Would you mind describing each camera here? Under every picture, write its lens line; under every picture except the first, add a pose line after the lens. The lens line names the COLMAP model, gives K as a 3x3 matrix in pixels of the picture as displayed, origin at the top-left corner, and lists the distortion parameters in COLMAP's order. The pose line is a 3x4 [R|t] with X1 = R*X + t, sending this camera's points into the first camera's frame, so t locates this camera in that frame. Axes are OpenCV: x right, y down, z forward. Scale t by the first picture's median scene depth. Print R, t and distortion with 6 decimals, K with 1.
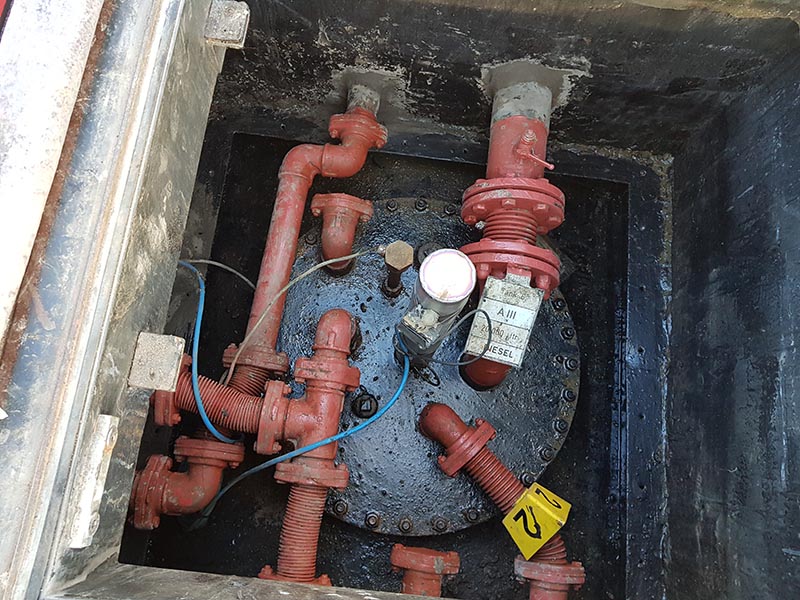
lens RADIAL K [[624.7, 0, 404.8], [0, 624.7, 285.5], [0, 0, 1]] dist [0.069461, -0.131120]
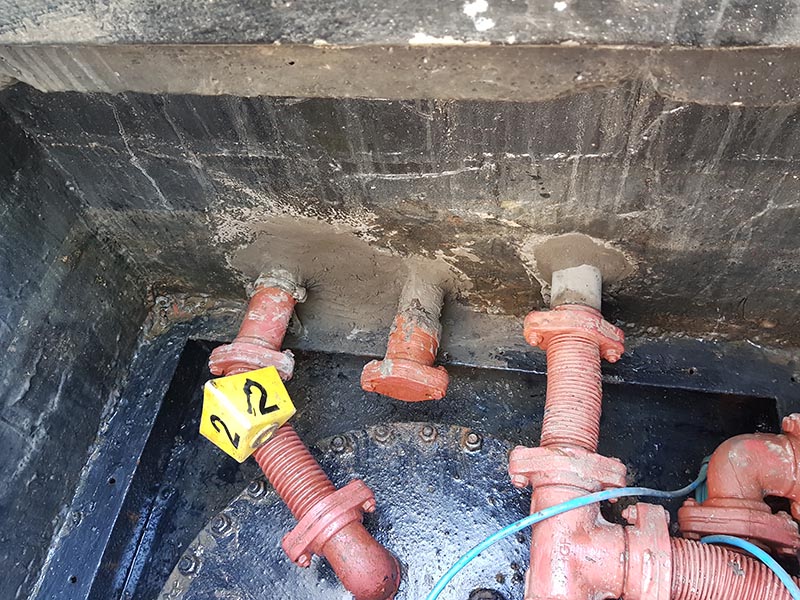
lens RADIAL K [[626.5, 0, 402.7], [0, 626.5, 296.0], [0, 0, 1]] dist [0.060188, -0.124610]
pose [[-0.996461, -0.023184, 0.080794, -0.024730], [0.075441, -0.670537, 0.738030, -0.064712], [0.037065, 0.741513, 0.669913, 0.387073]]
